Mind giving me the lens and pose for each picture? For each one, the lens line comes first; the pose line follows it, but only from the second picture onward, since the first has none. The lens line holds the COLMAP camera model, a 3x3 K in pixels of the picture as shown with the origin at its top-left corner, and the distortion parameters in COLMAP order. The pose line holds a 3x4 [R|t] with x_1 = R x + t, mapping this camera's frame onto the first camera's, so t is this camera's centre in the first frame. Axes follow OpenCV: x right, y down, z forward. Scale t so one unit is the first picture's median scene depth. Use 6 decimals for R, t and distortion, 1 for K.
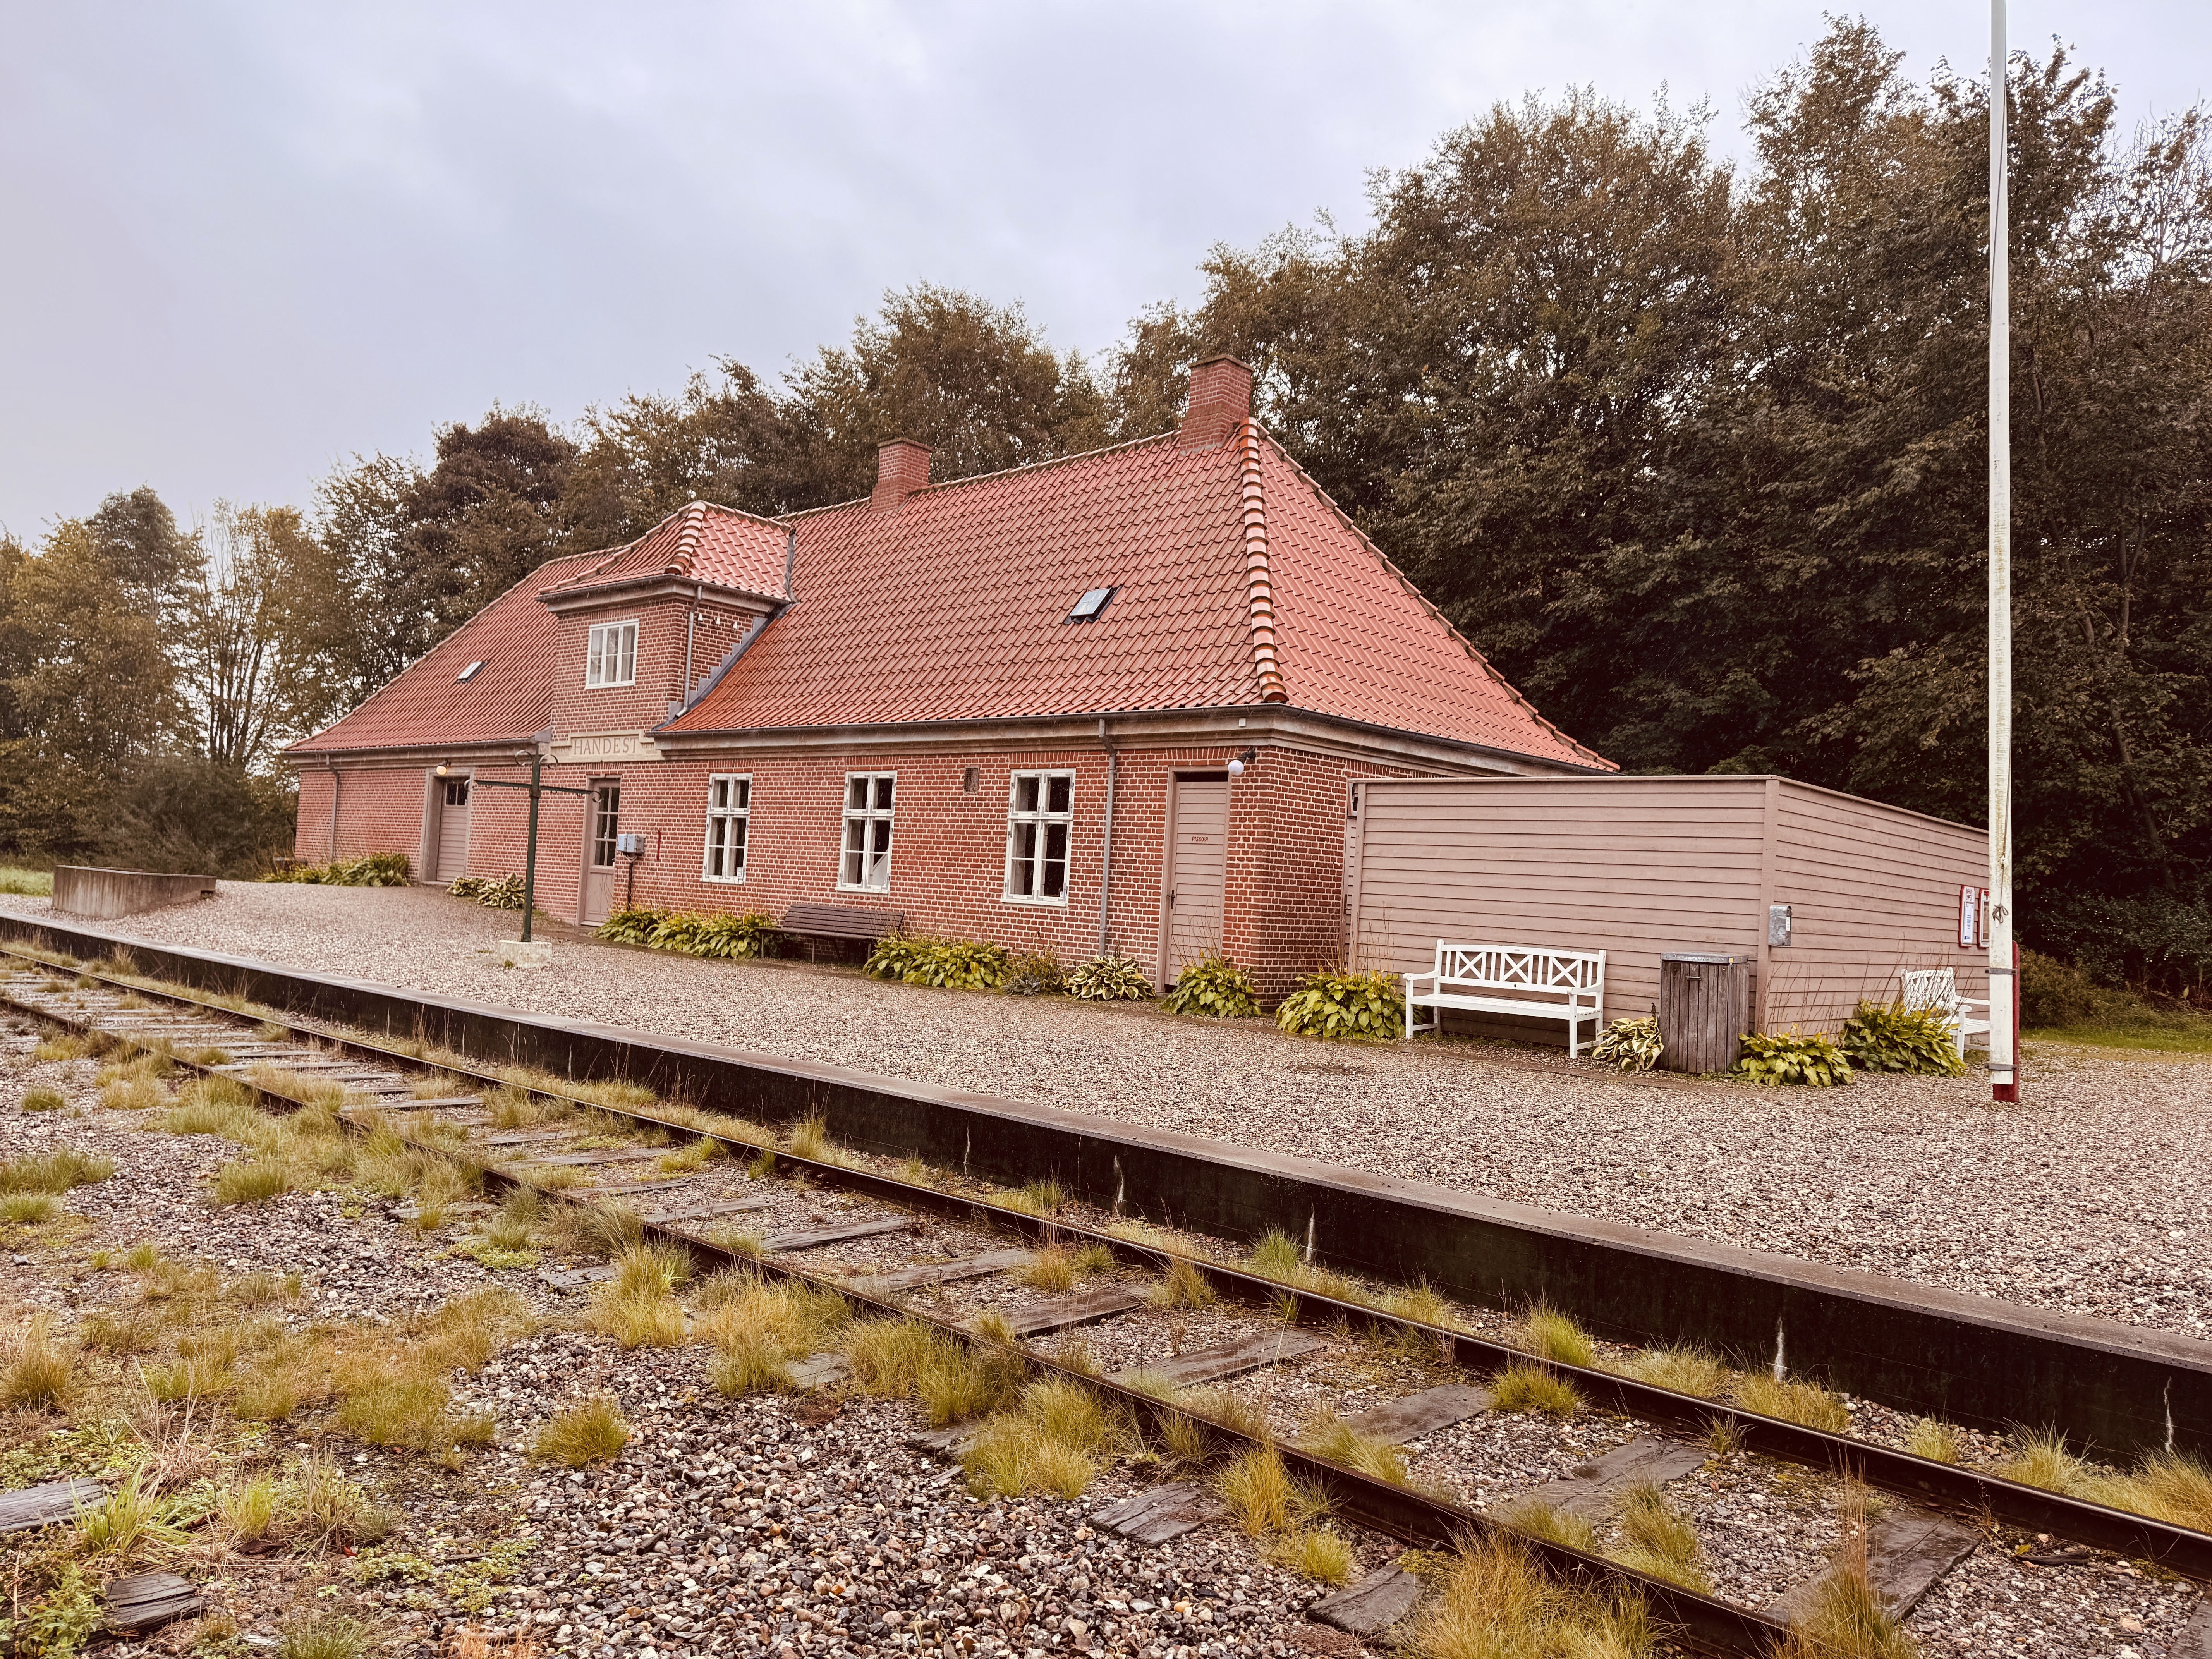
lens RADIAL K [[1572.8, 0, 1106.0], [0, 1572.8, 829.5], [0, 0, 1]] dist [0.049444, -0.105213]
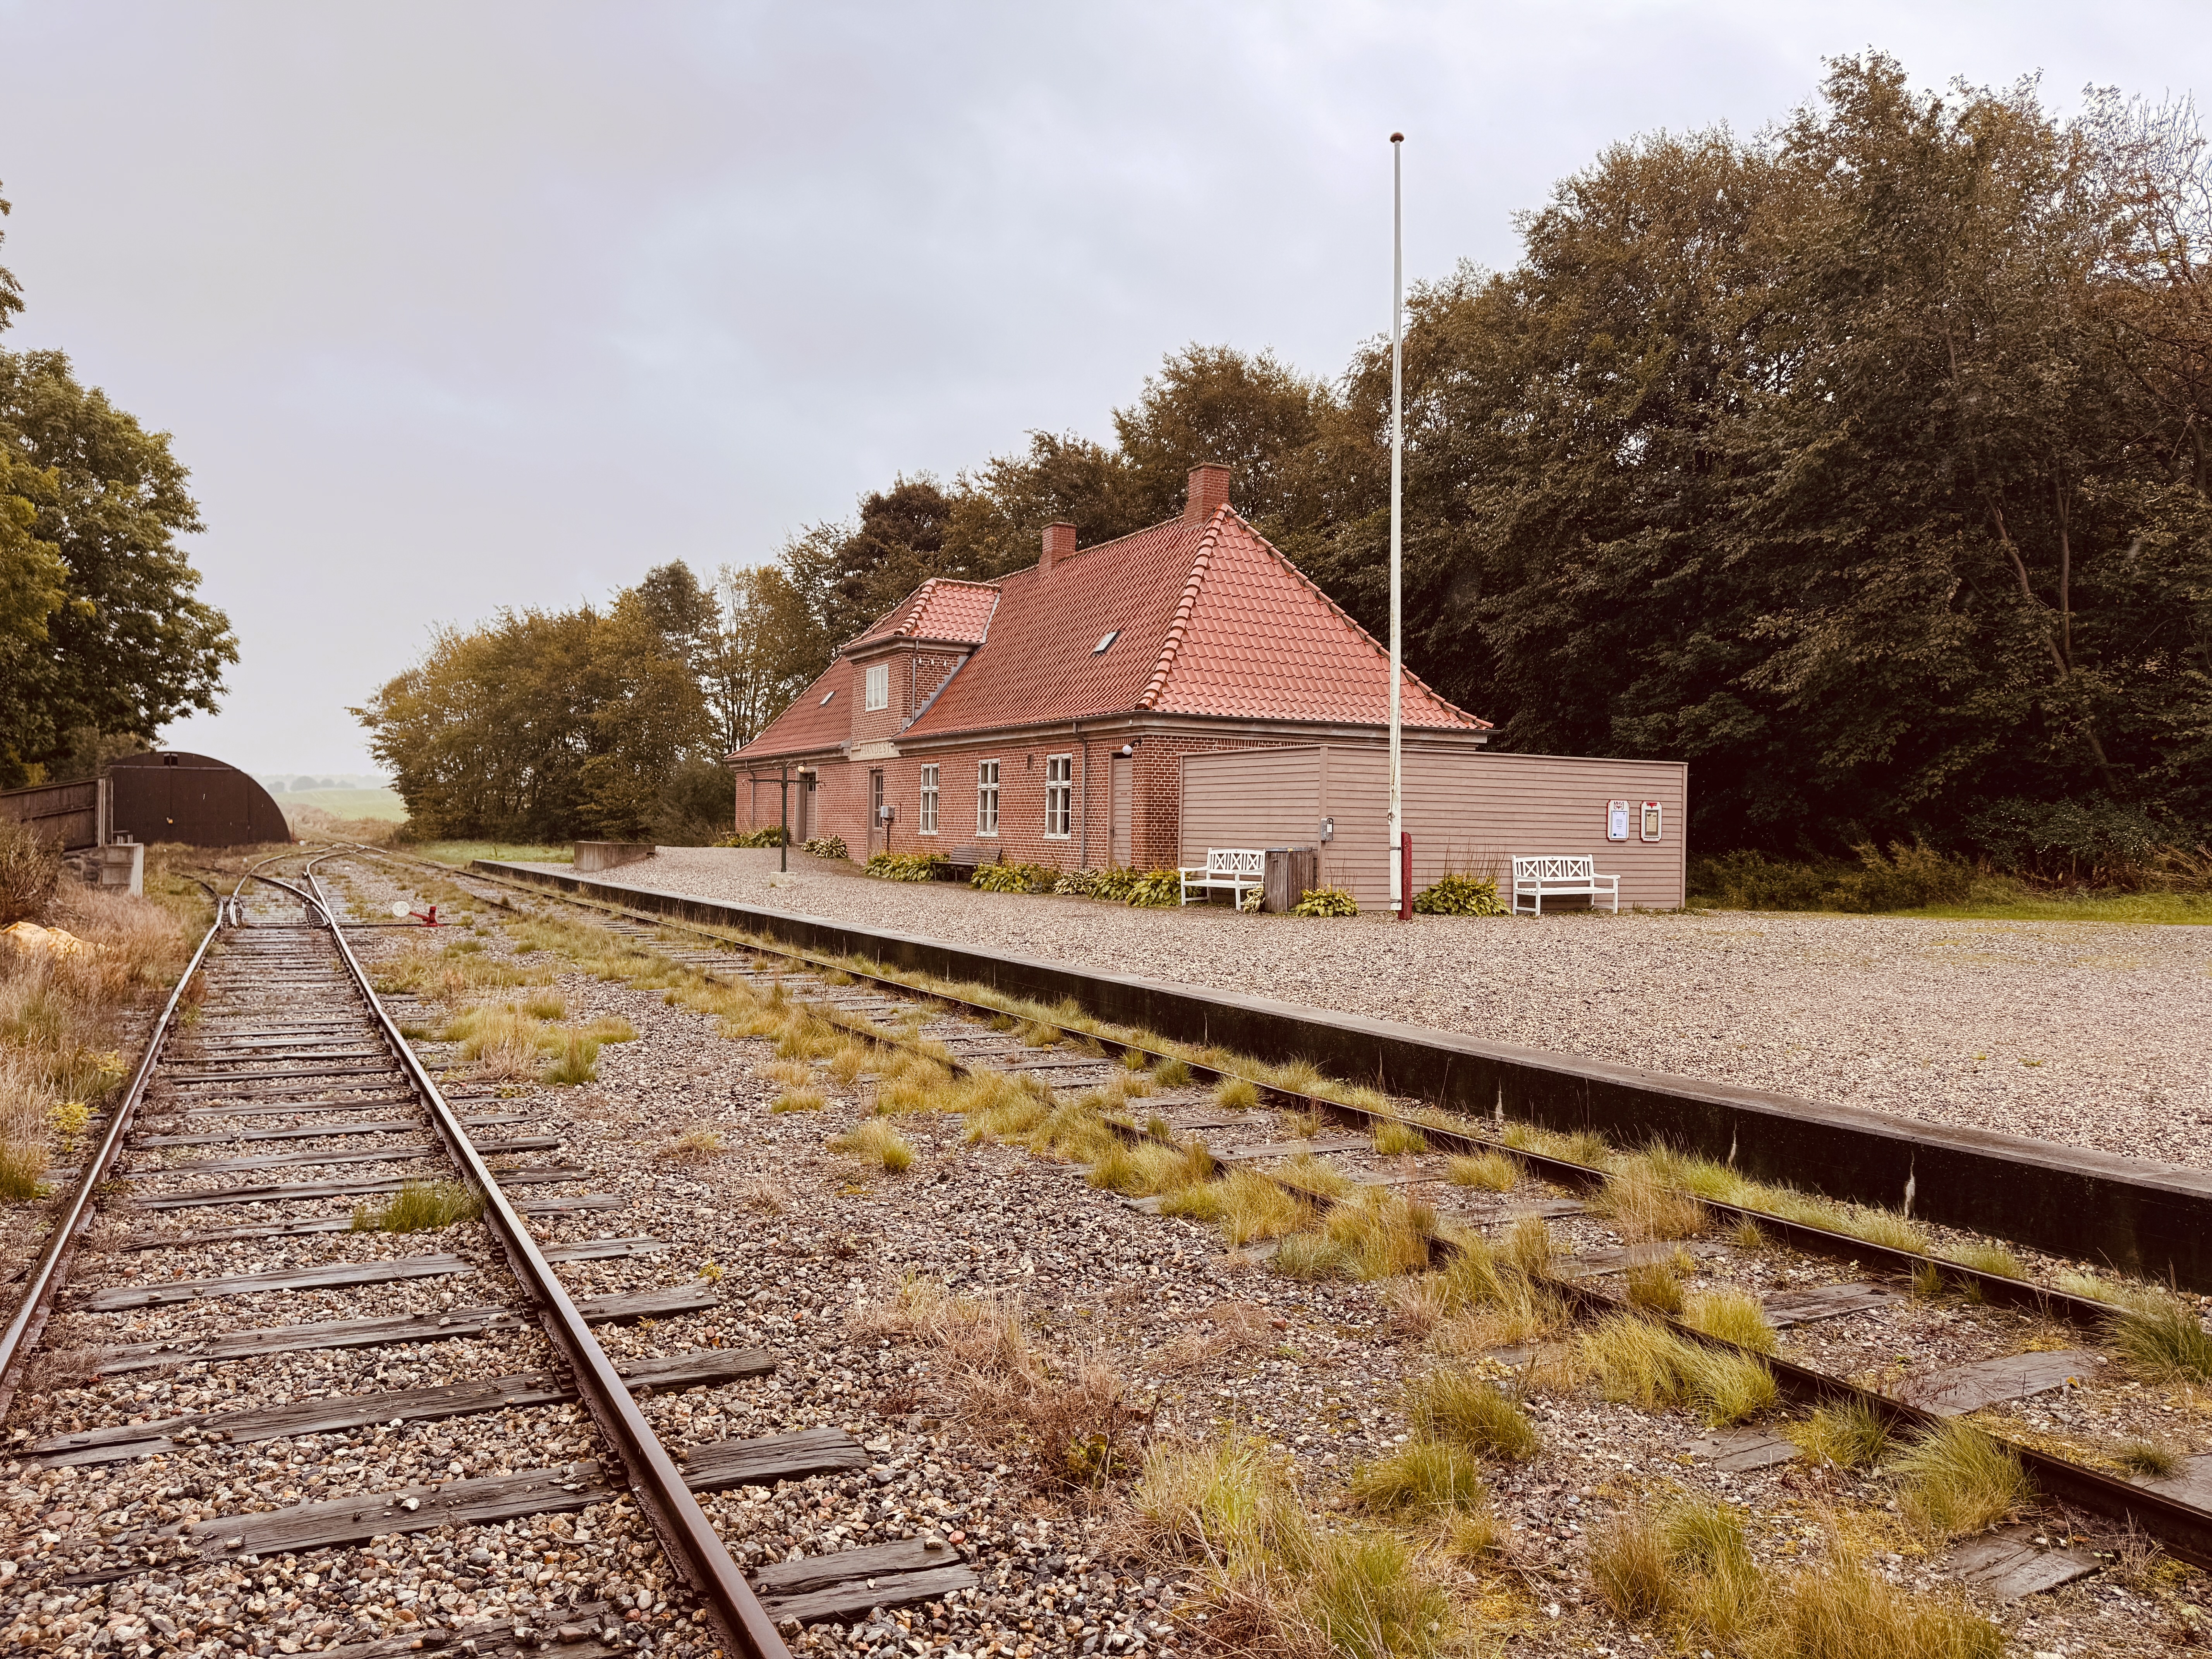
lens RADIAL K [[1572.8, 0, 1106.0], [0, 1572.8, 829.5], [0, 0, 1]] dist [0.049444, -0.105213]
pose [[0.945586, -0.041845, -0.322671, 0.387255], [0.050471, 0.998556, 0.018409, 0.008332], [0.321435, -0.033693, 0.946332, -0.373694]]
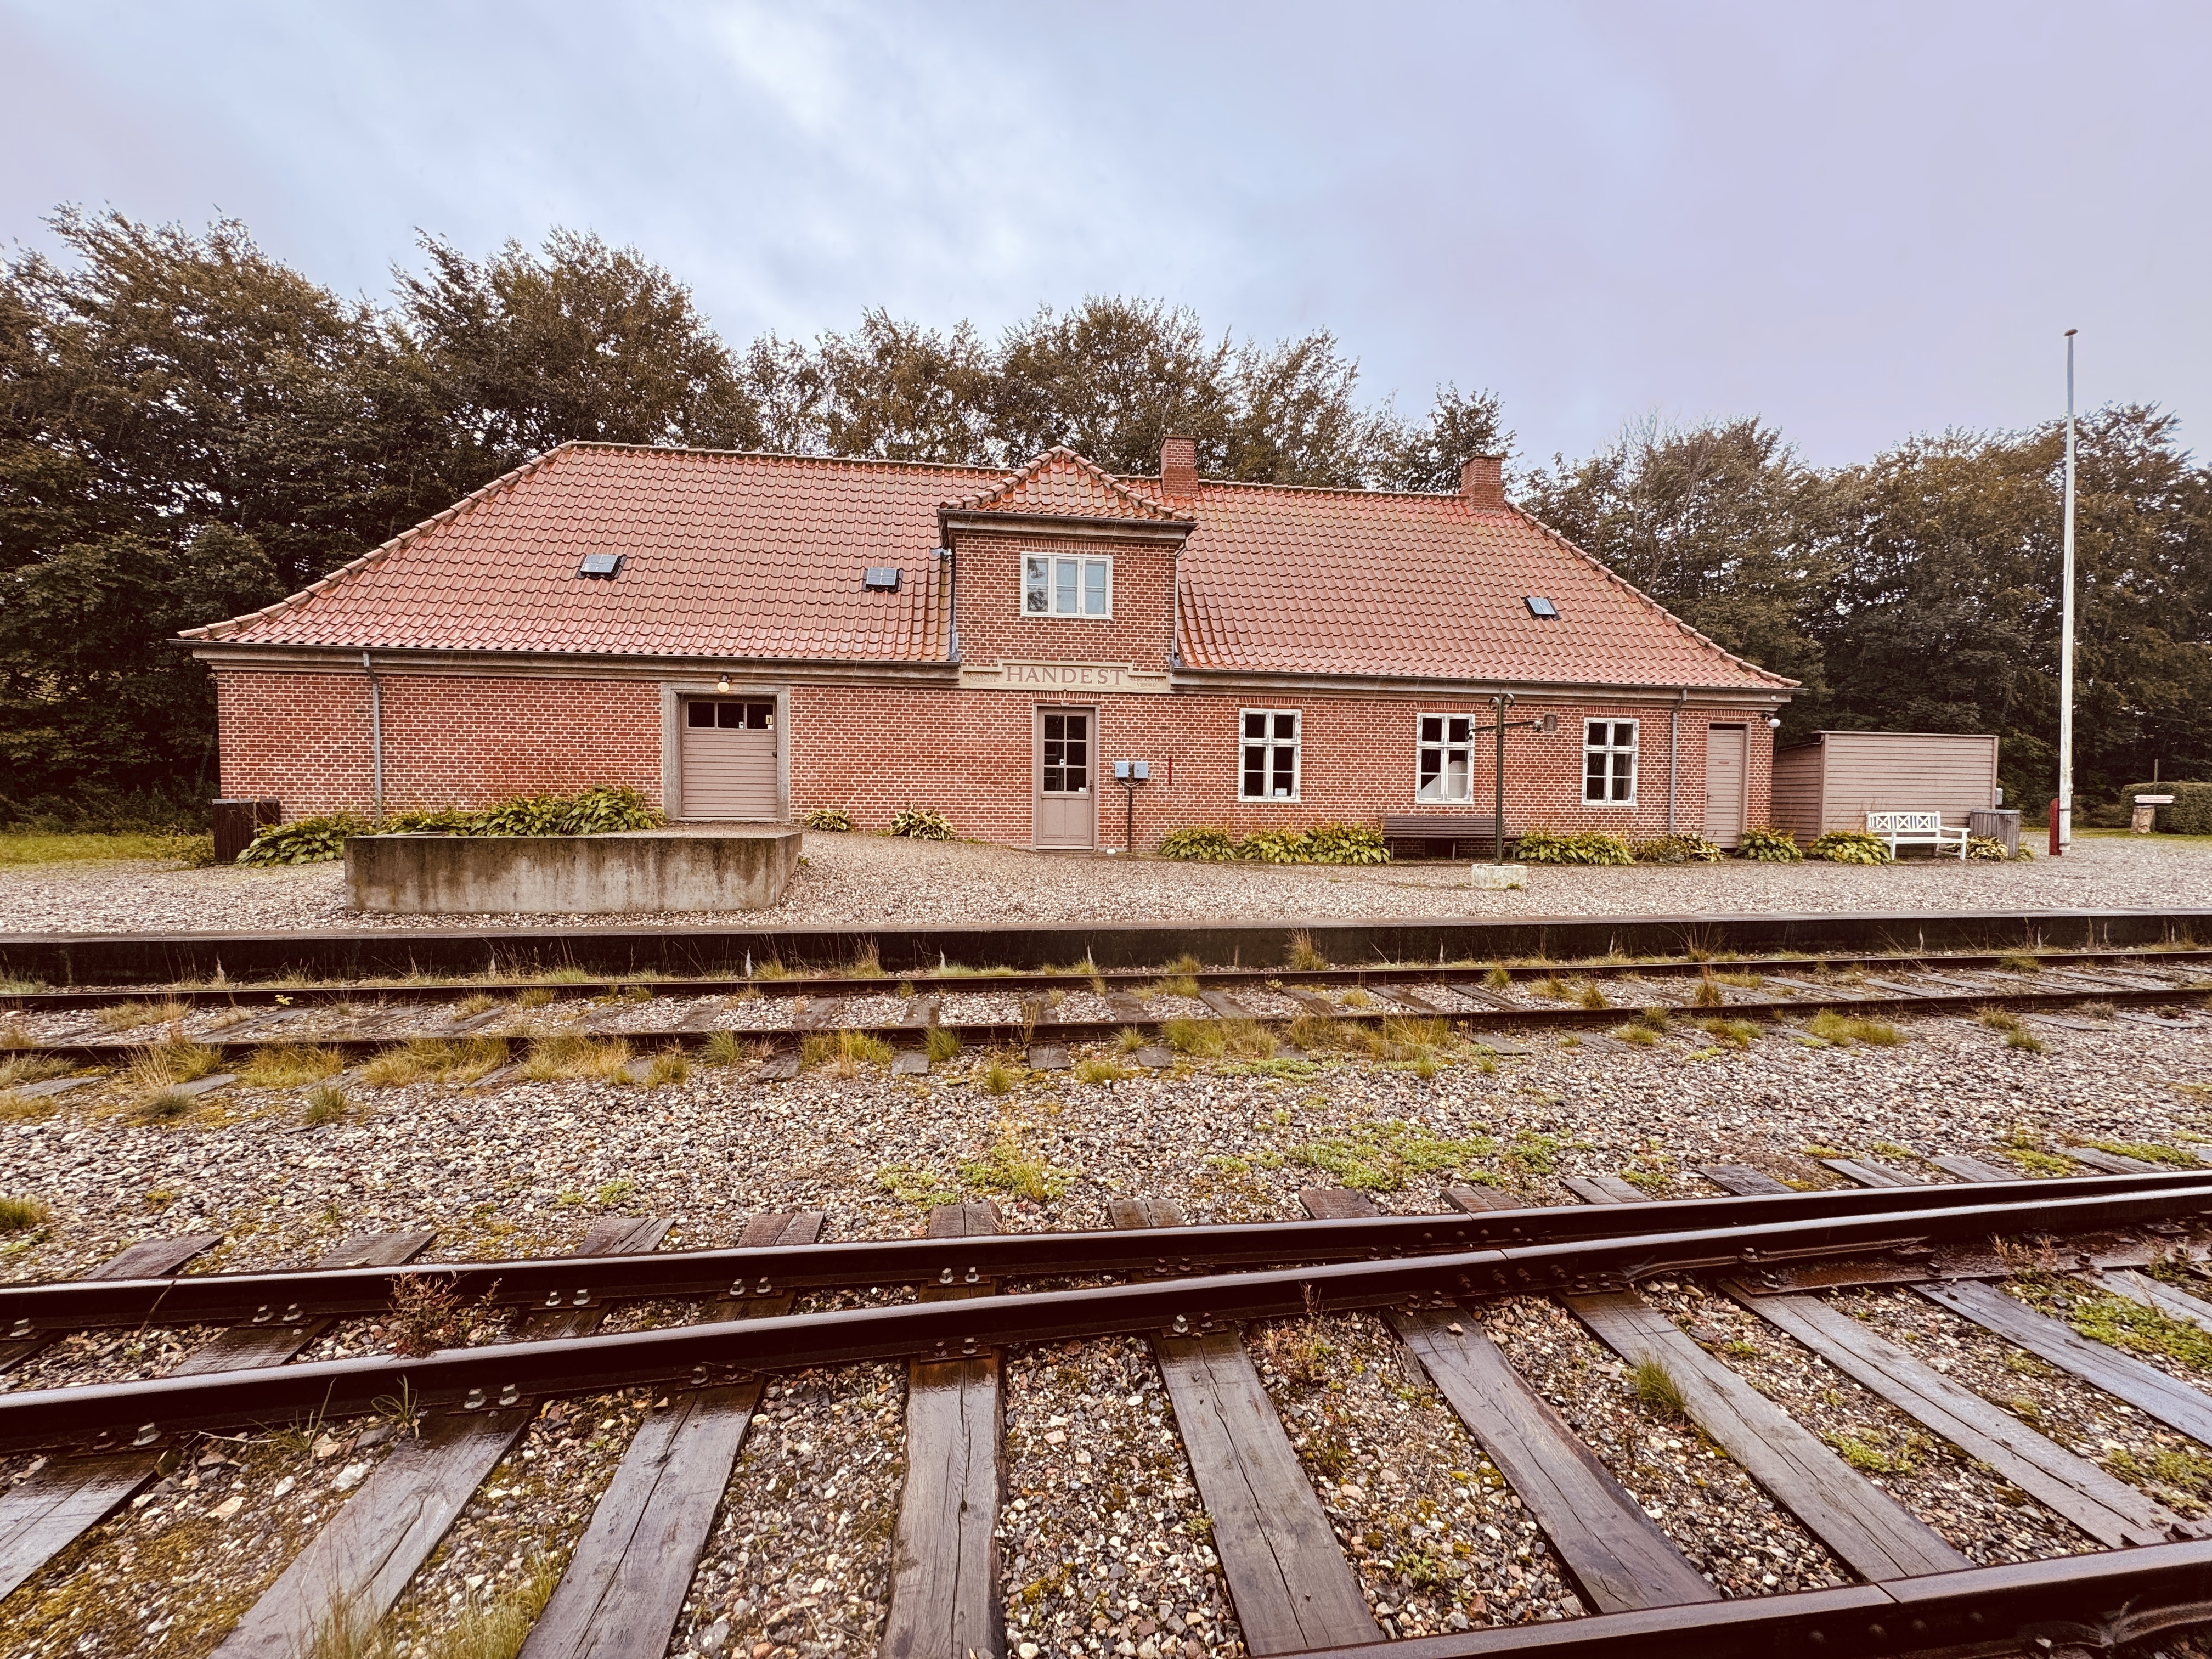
lens RADIAL K [[889.8, 0, 1106.0], [0, 889.8, 829.5], [0, 0, 1]] dist [-0.027619, -0.000028]
pose [[0.641078, -0.075766, 0.763727, -0.767578], [-0.002296, 0.994921, 0.100628, -0.011480], [-0.767472, -0.066264, 0.637648, 0.616137]]
